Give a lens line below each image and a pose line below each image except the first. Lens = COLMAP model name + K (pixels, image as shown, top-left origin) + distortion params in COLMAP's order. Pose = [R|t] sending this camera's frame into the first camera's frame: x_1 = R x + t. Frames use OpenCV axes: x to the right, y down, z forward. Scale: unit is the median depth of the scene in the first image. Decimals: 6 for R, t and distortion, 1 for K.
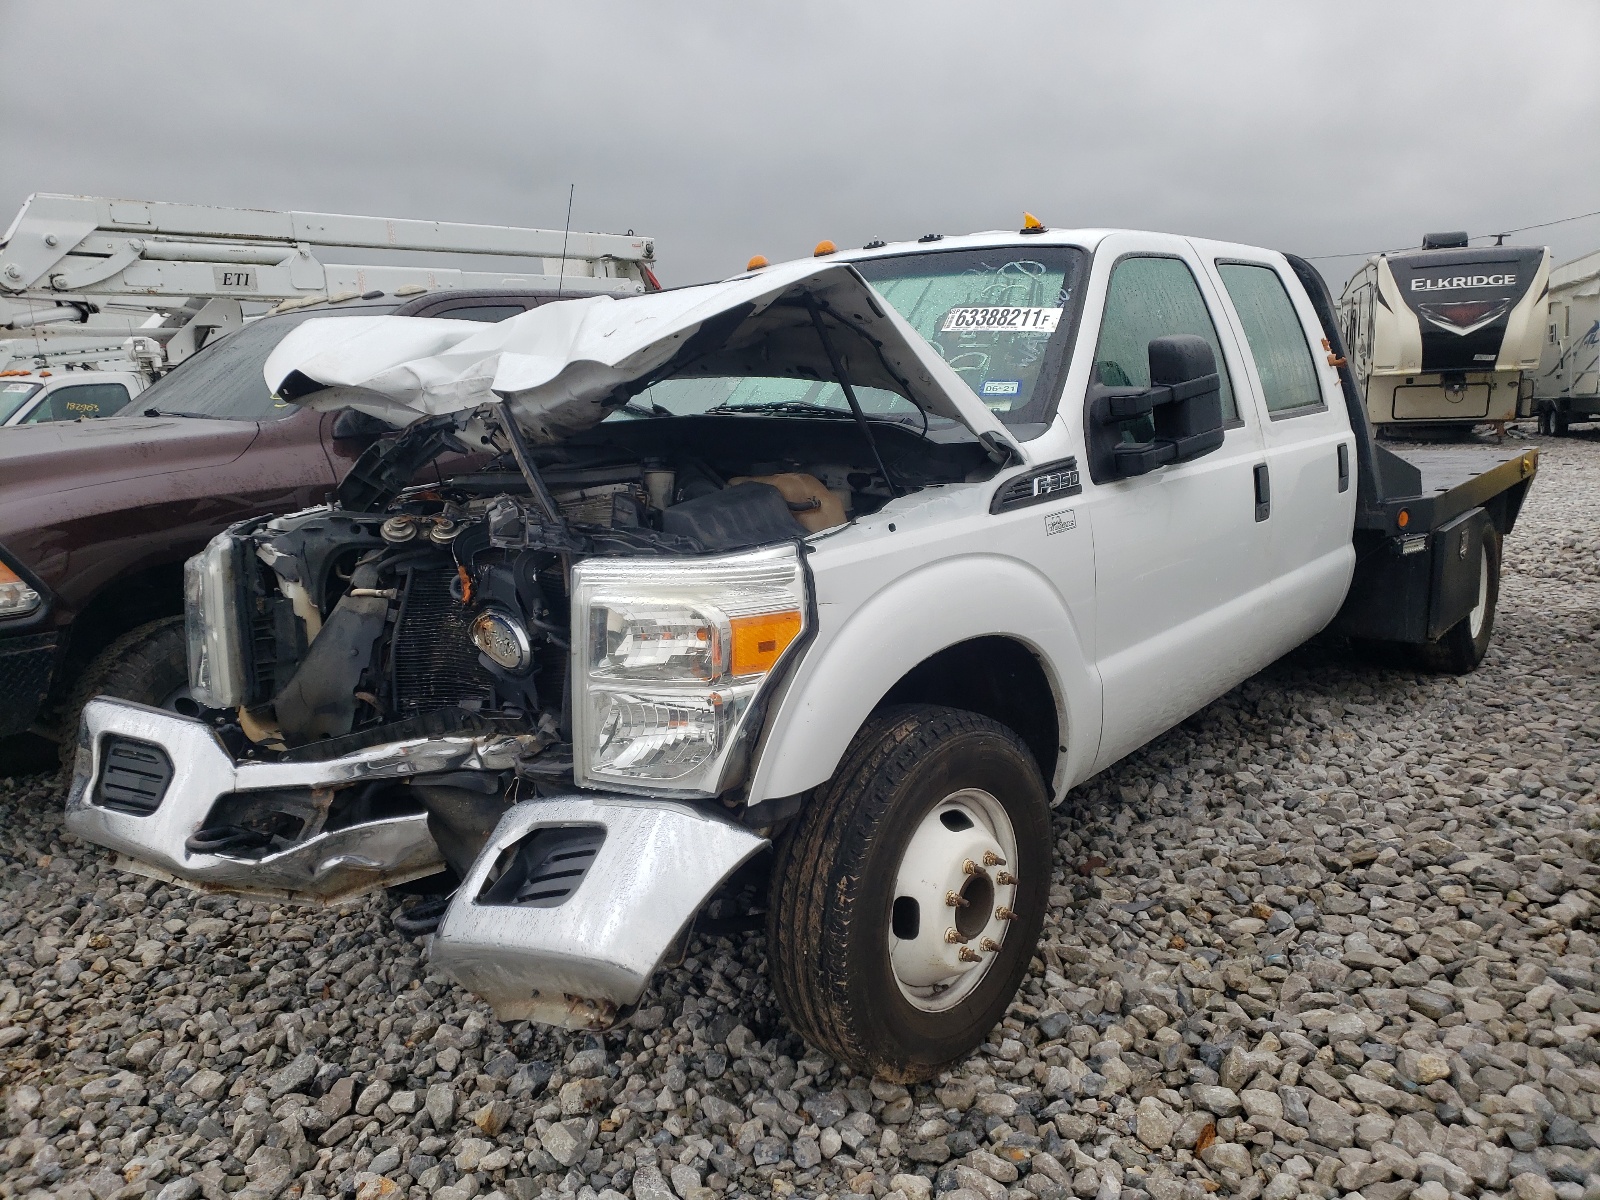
lens RADIAL K [[1322.5, 0, 799.1], [0, 1322.5, 625.2], [0, 0, 1]] dist [0.023578, -0.003323]
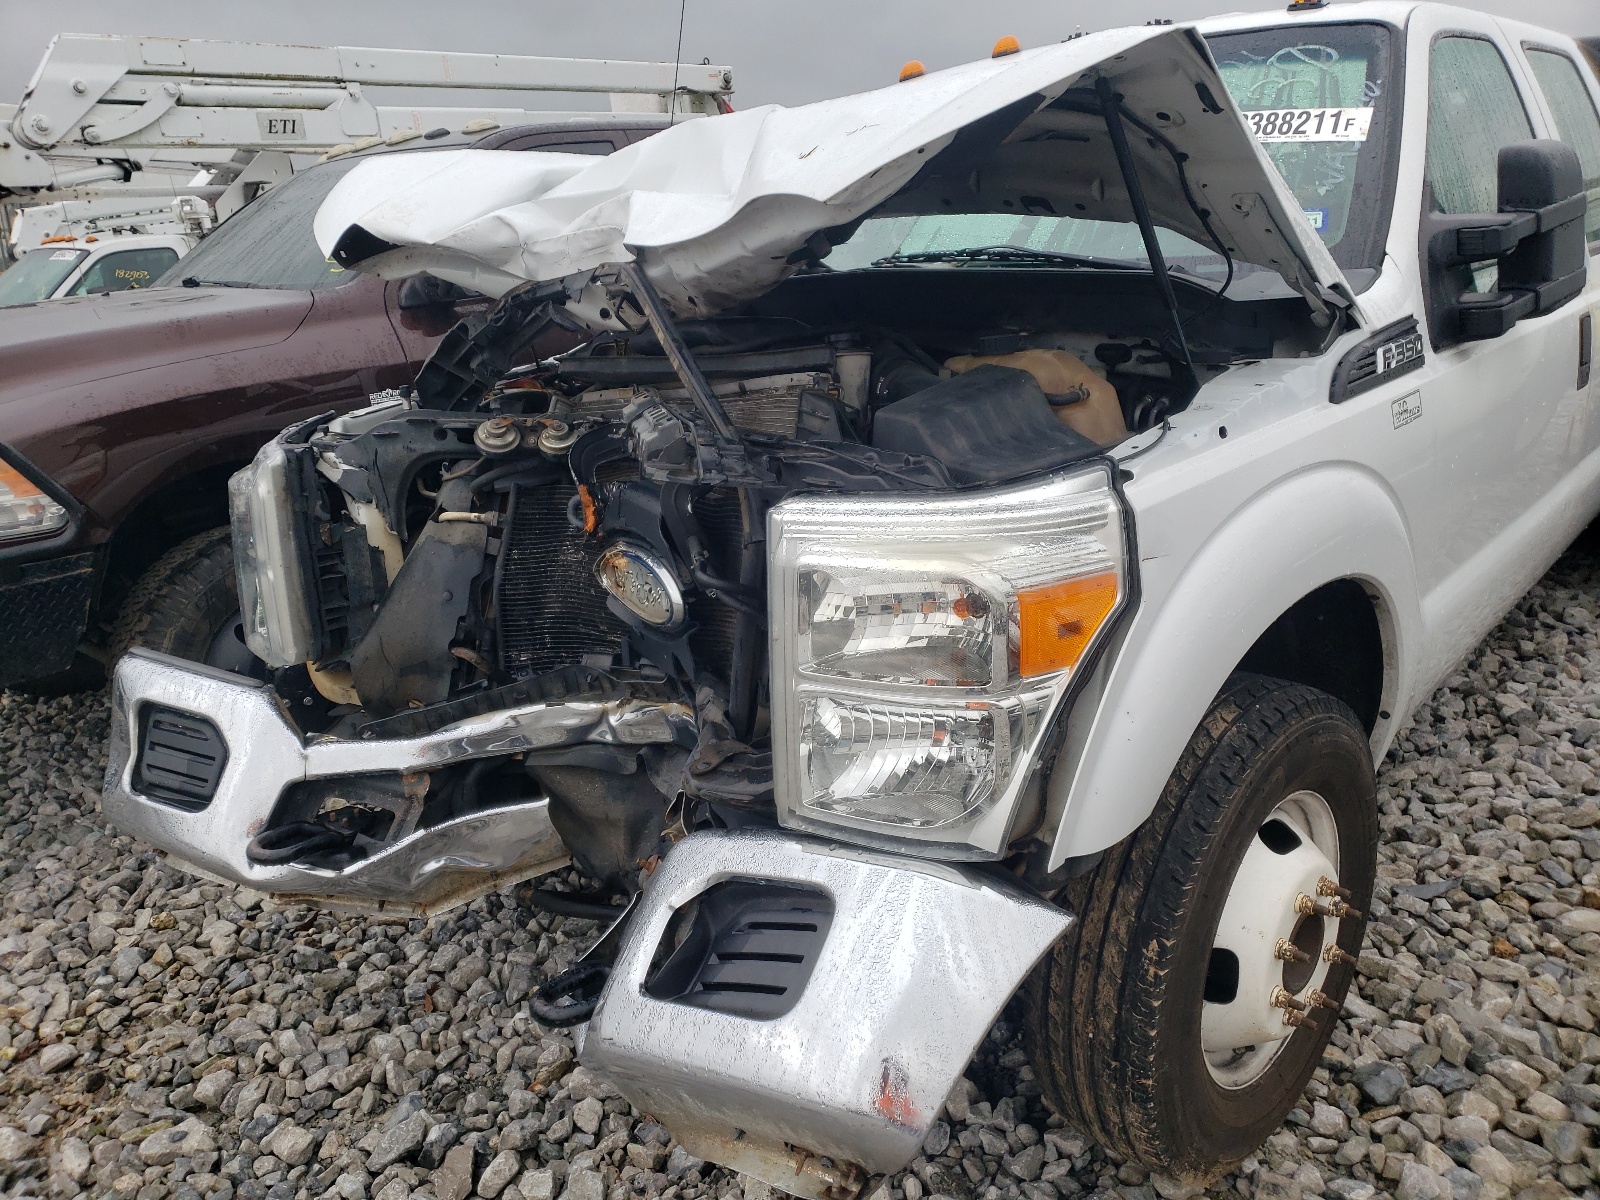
lens RADIAL K [[1261.9, 0, 766.3], [0, 1261.9, 599.4], [0, 0, 1]] dist [0.042172, -0.040981]
pose [[0.998306, -0.011170, -0.057102, -0.105381], [0.016971, 0.994625, 0.102138, -0.049452], [0.055654, -0.102934, 0.993130, 0.271569]]
